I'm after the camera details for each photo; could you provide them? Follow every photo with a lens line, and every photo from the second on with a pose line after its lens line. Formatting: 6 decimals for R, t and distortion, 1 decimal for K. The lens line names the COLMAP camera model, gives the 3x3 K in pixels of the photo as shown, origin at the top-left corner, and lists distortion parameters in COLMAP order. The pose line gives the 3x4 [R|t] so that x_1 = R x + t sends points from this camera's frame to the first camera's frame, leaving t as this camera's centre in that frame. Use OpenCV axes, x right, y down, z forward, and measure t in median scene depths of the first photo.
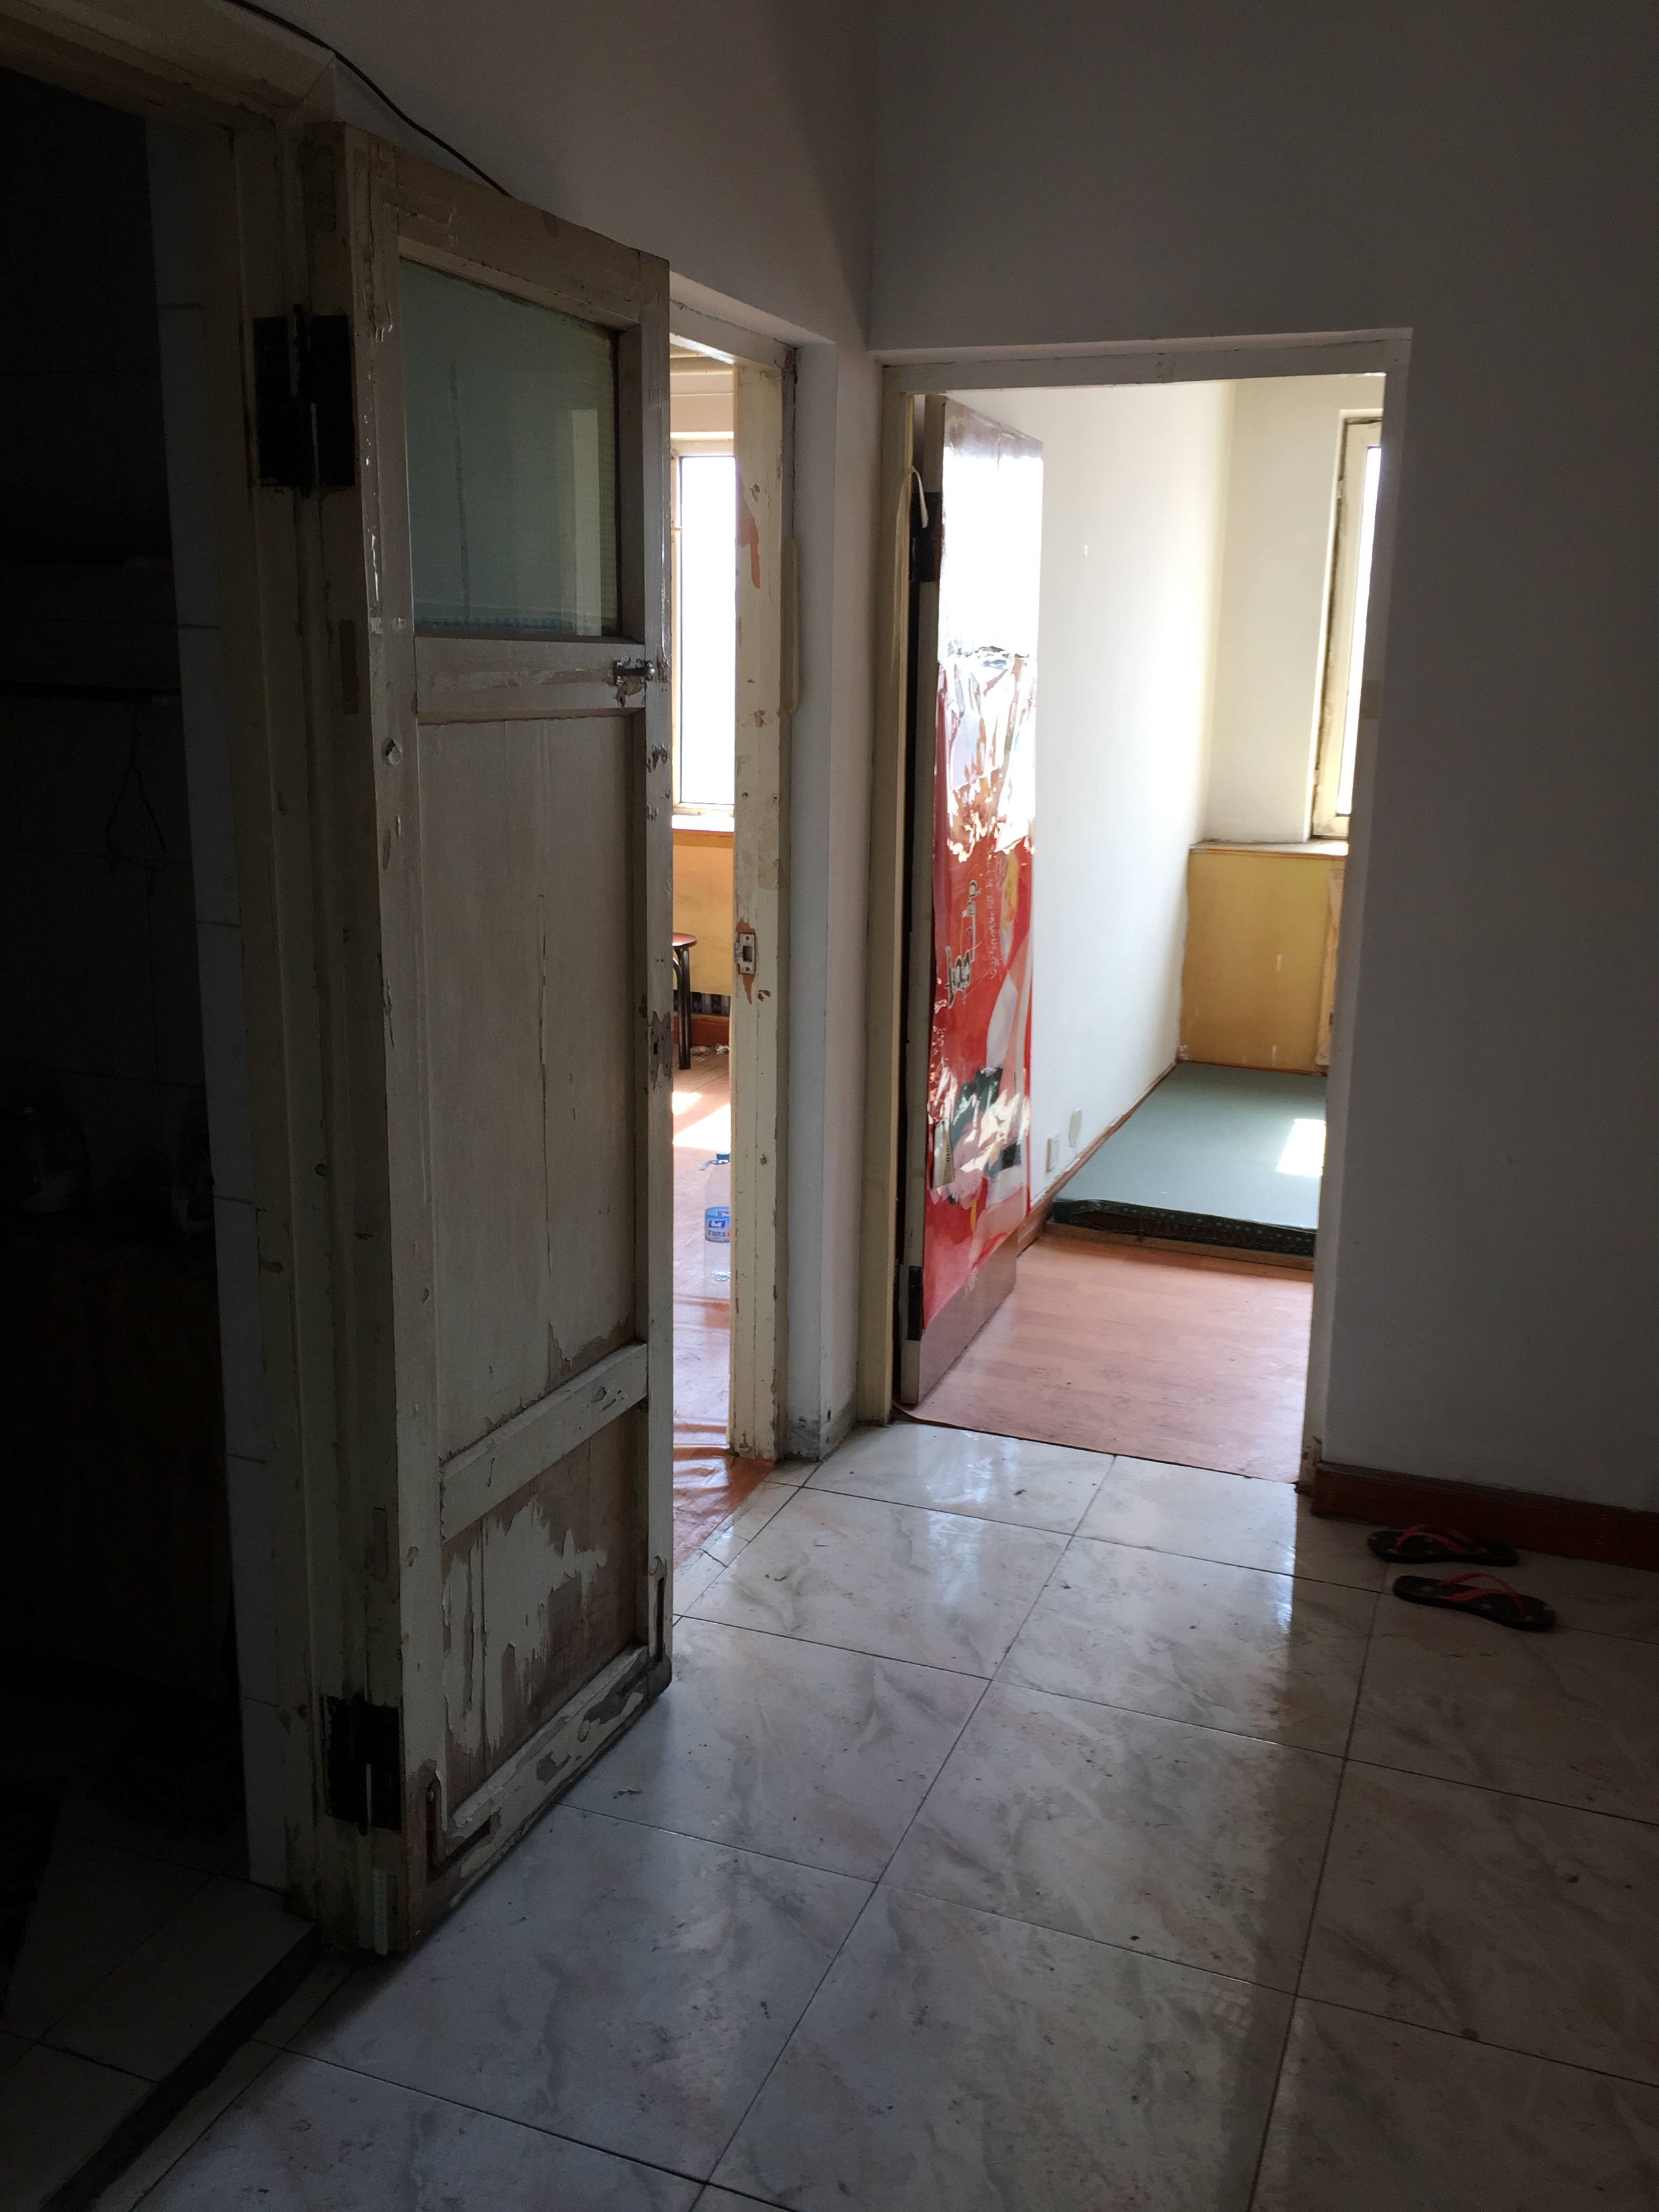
lens RADIAL K [[1920.8, 0, 829.5], [0, 1920.8, 1106.0], [0, 0, 1]] dist [0.046955, -0.006936]
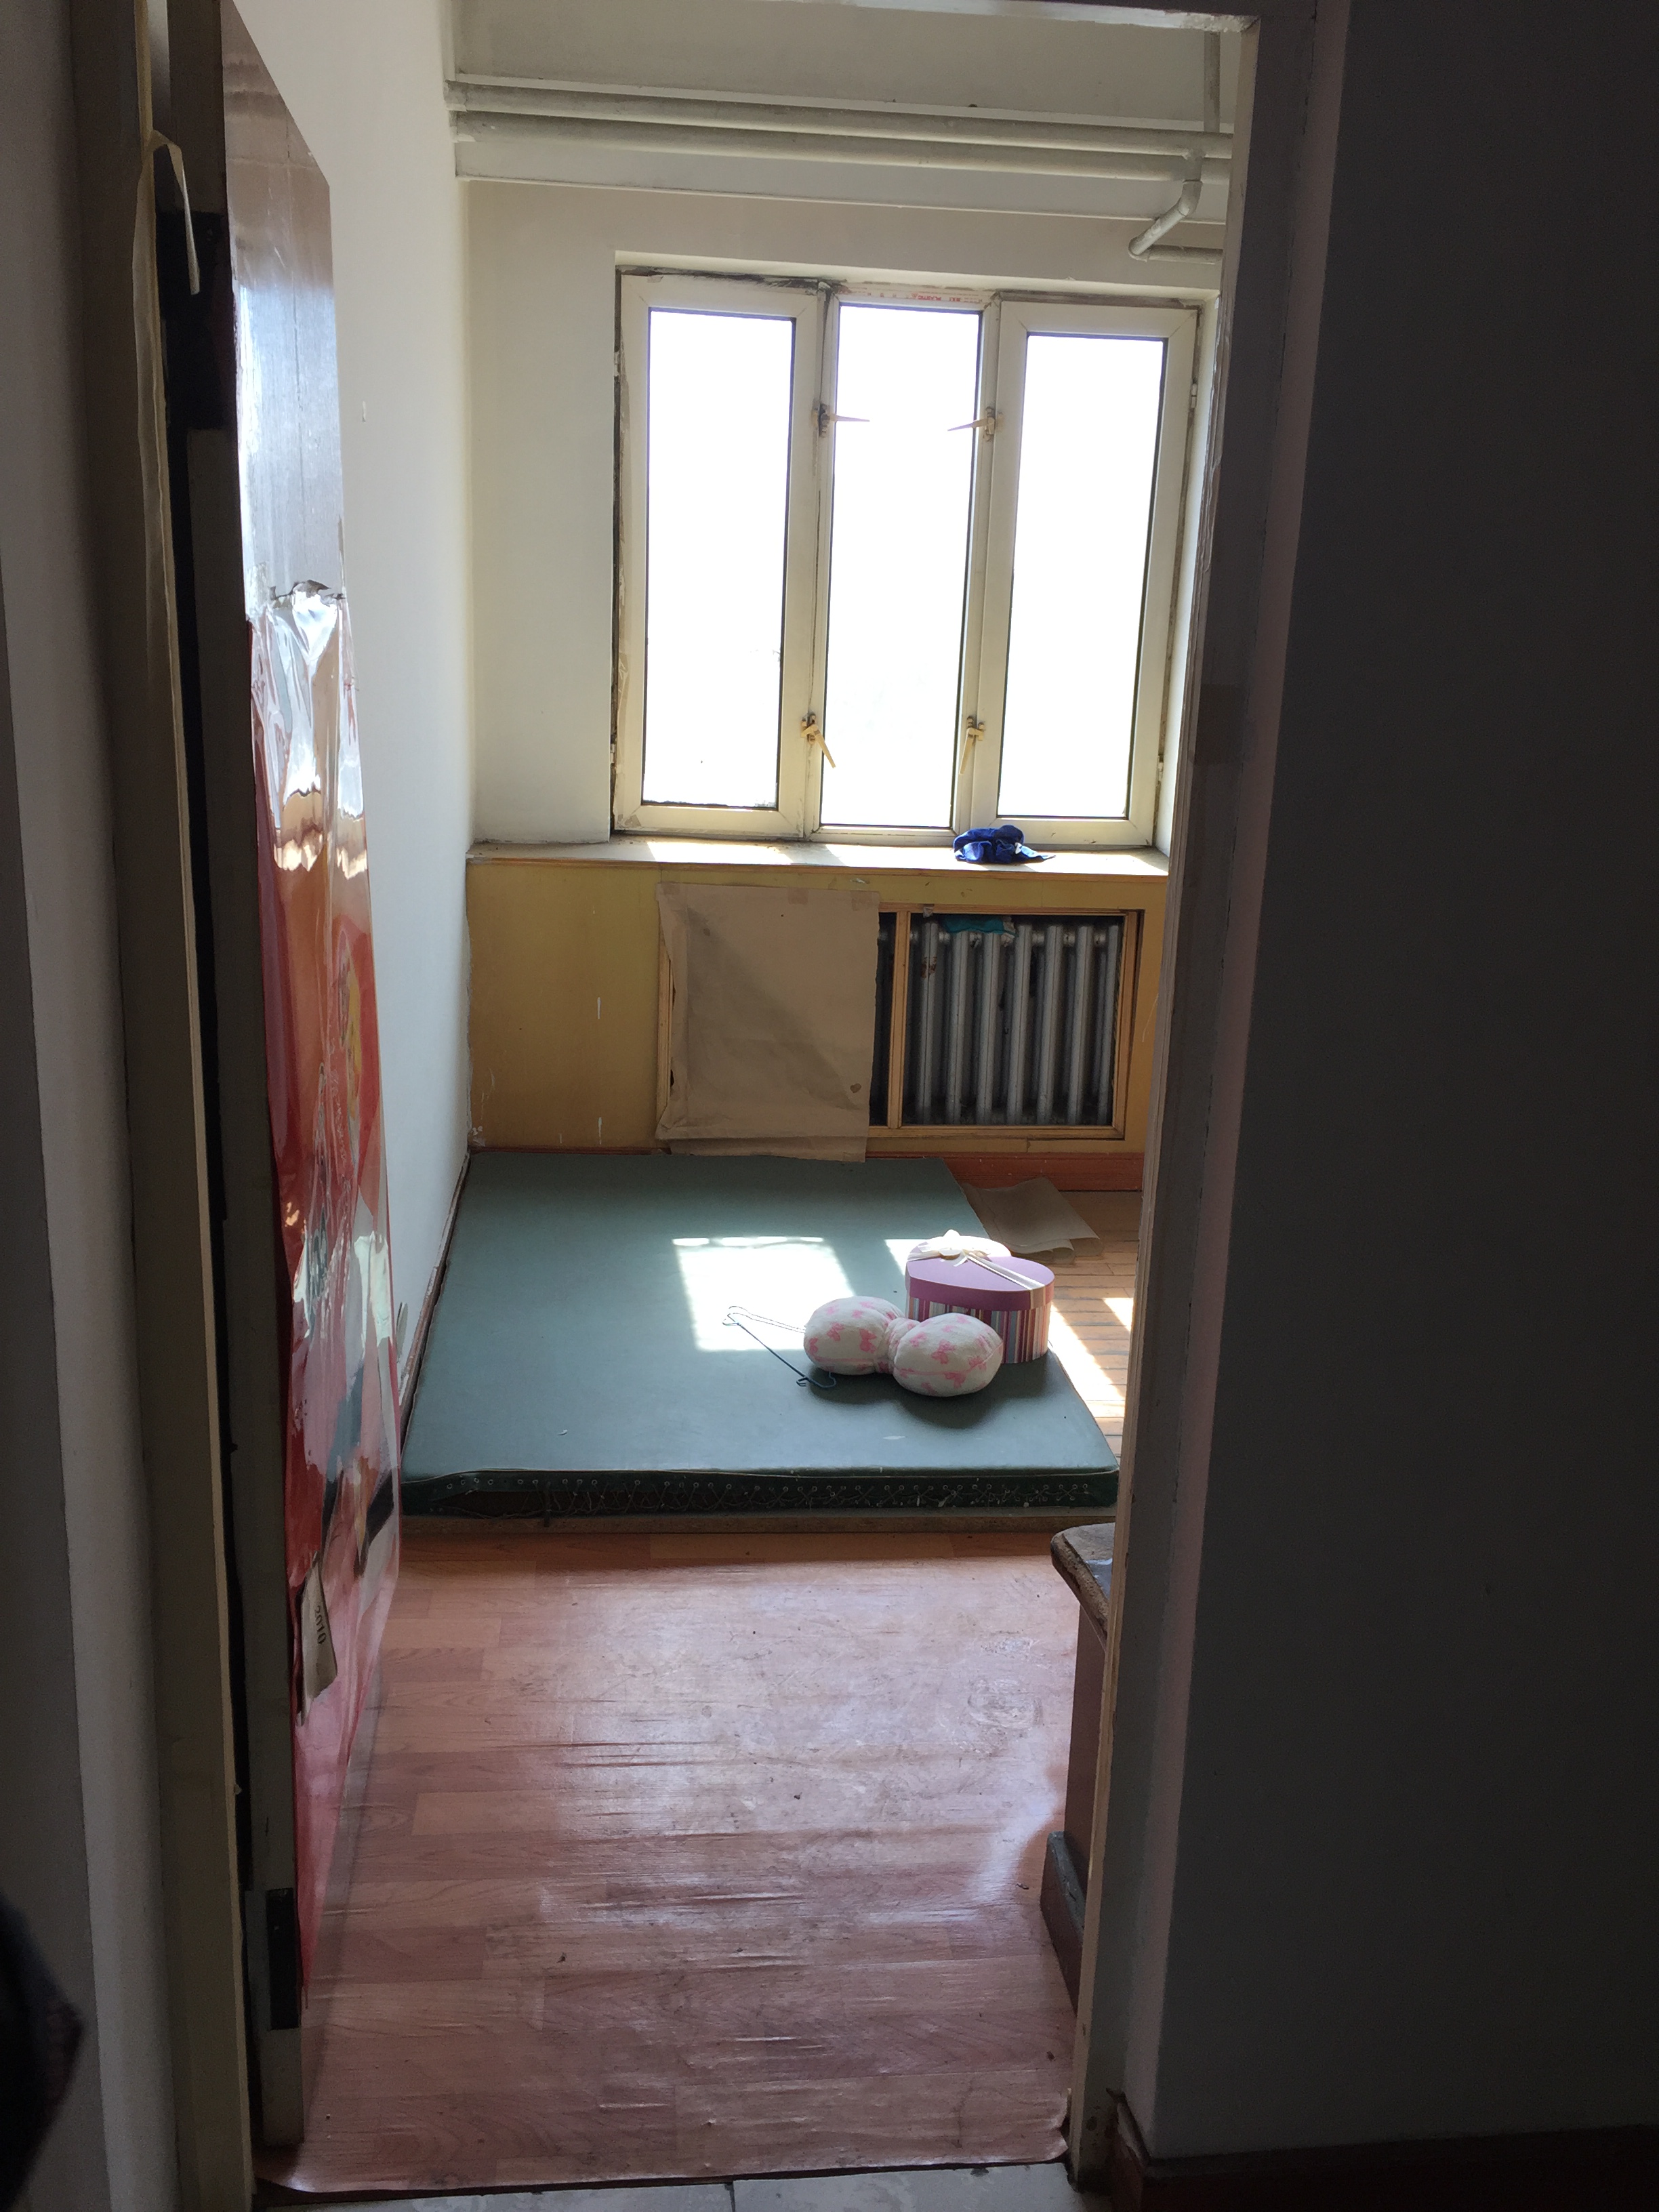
lens RADIAL K [[1920.8, 0, 829.5], [0, 1920.8, 1106.0], [0, 0, 1]] dist [0.046955, -0.006936]
pose [[0.894105, -0.097959, 0.437013, -0.014663], [0.080079, 0.995029, 0.059204, -0.075092], [-0.440640, -0.017939, 0.897505, 0.301179]]
